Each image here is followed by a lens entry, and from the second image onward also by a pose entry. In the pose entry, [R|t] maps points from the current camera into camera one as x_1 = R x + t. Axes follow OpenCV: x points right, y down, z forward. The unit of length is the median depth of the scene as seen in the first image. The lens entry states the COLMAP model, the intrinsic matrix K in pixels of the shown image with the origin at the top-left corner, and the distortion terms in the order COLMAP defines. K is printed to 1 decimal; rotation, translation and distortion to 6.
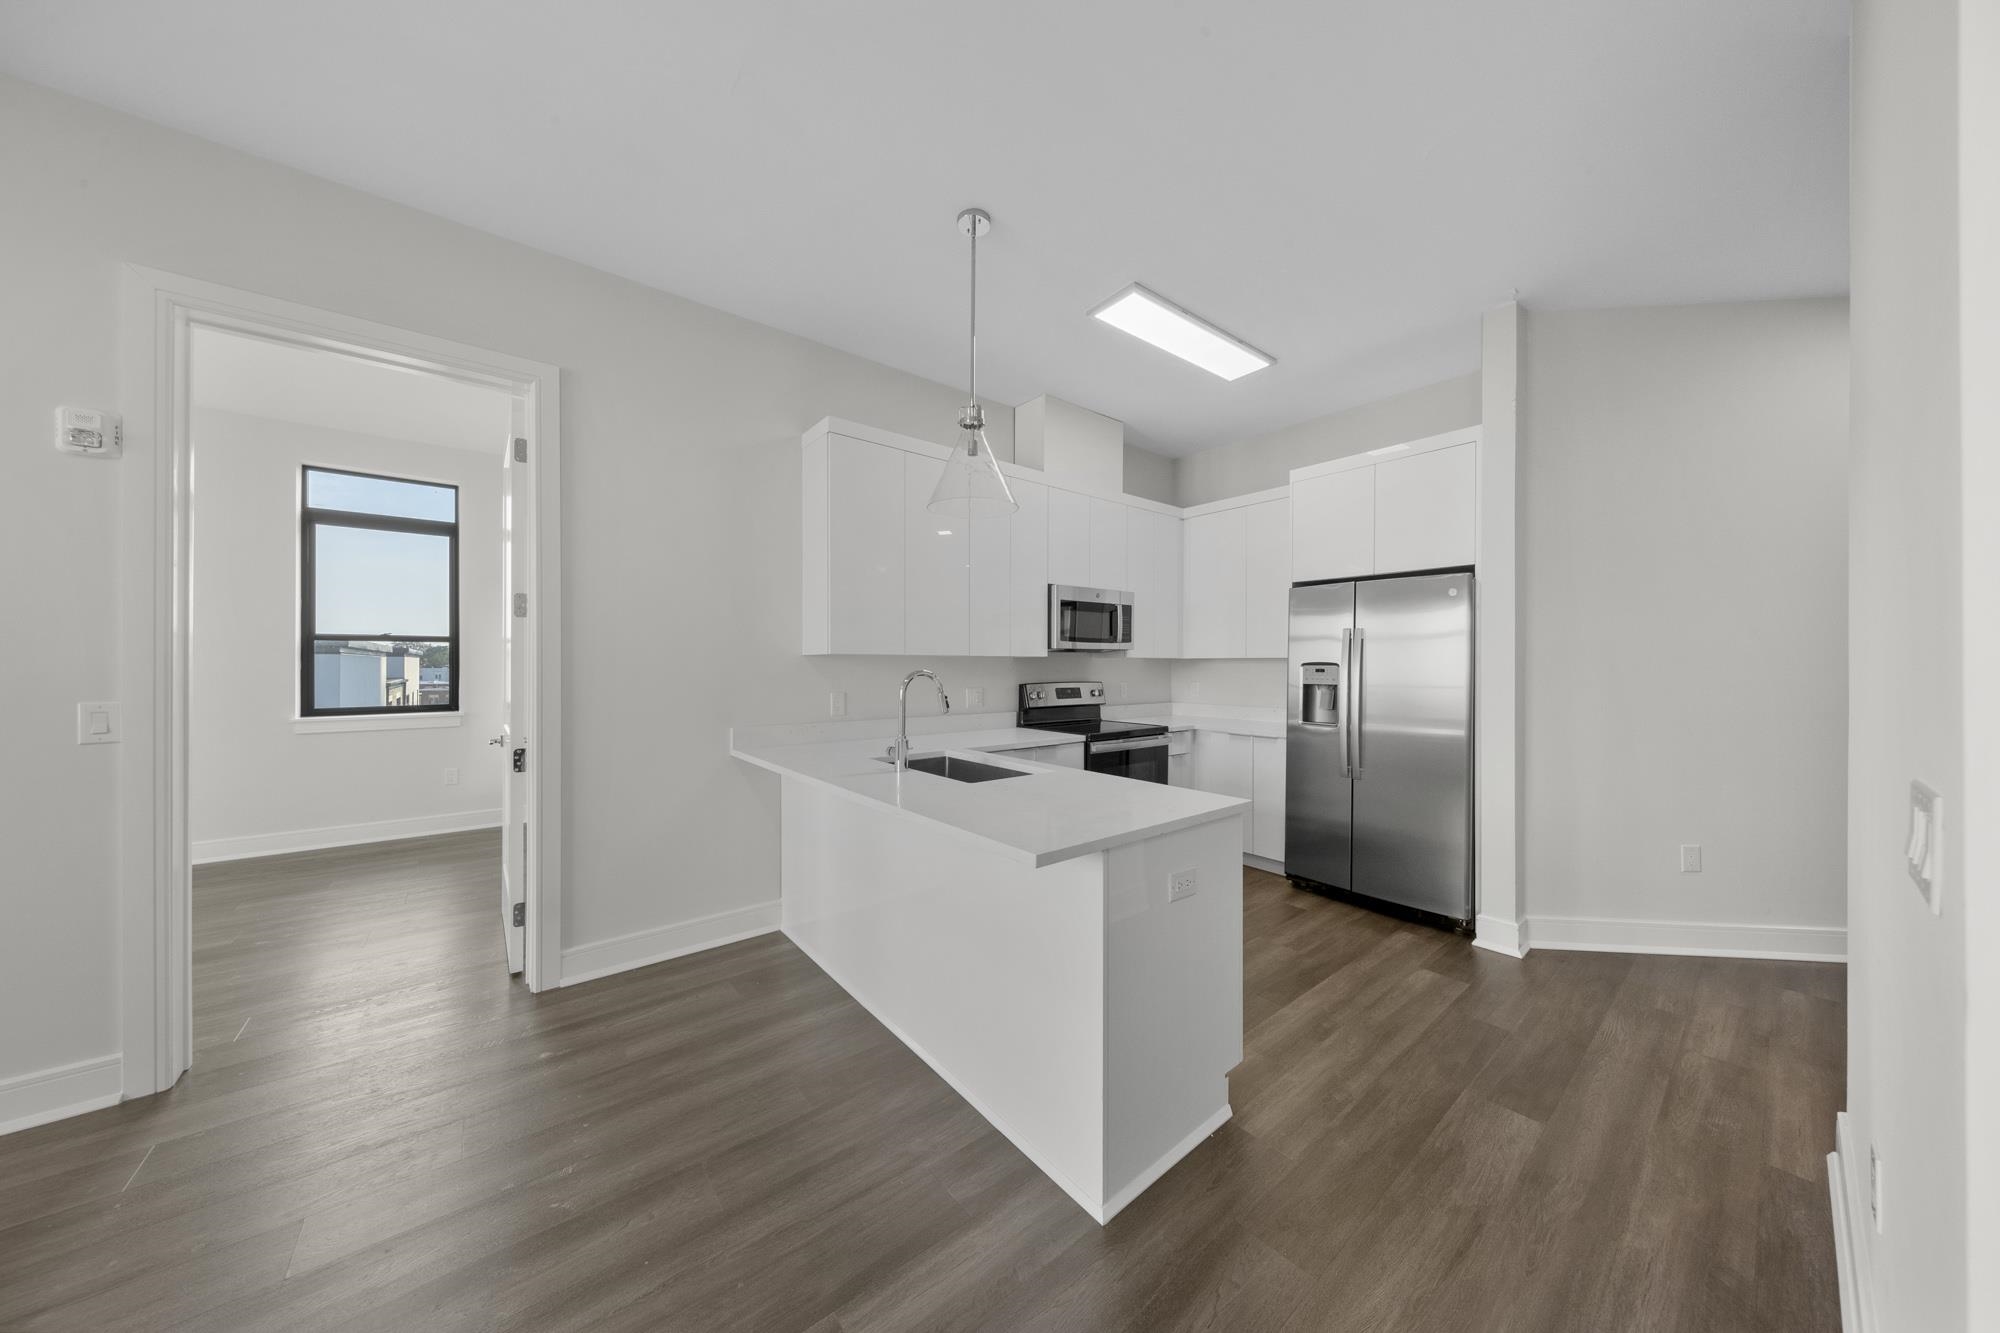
lens RADIAL K [[635.9, 0, 988.9], [0, 635.9, 660.9], [0, 0, 1]] dist [0.005809, -0.001205]
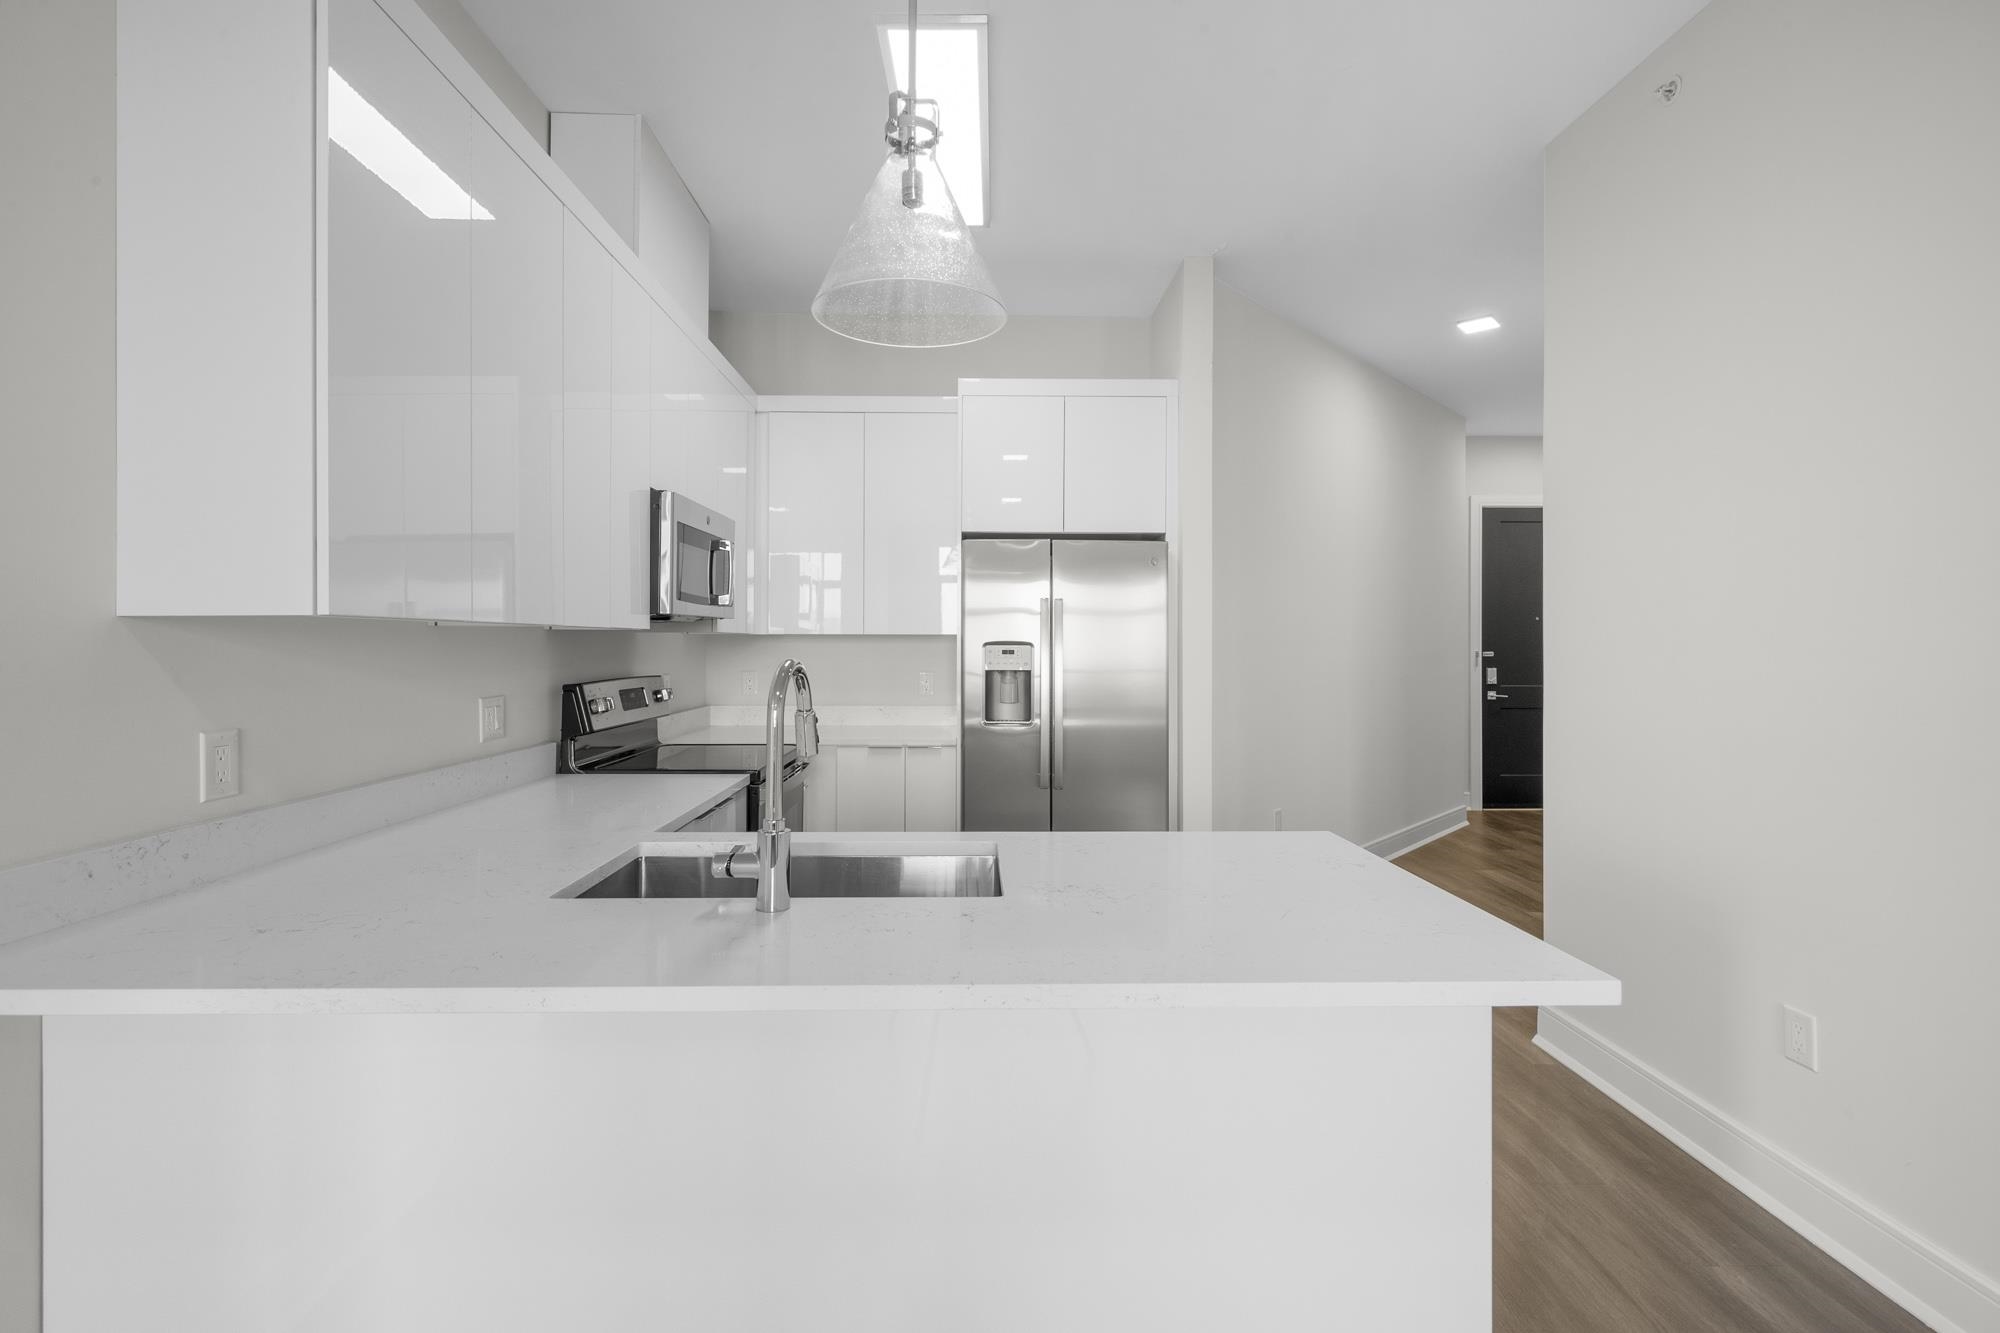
lens RADIAL K [[908.2, 0, 998.1], [0, 908.2, 642.8], [0, 0, 1]] dist [0.014451, -0.000089]
pose [[0.607793, -0.000376, 0.794095, -0.342356], [-0.005850, 0.999971, 0.004950, -0.001398], [-0.794074, -0.007654, 0.607773, 0.348498]]
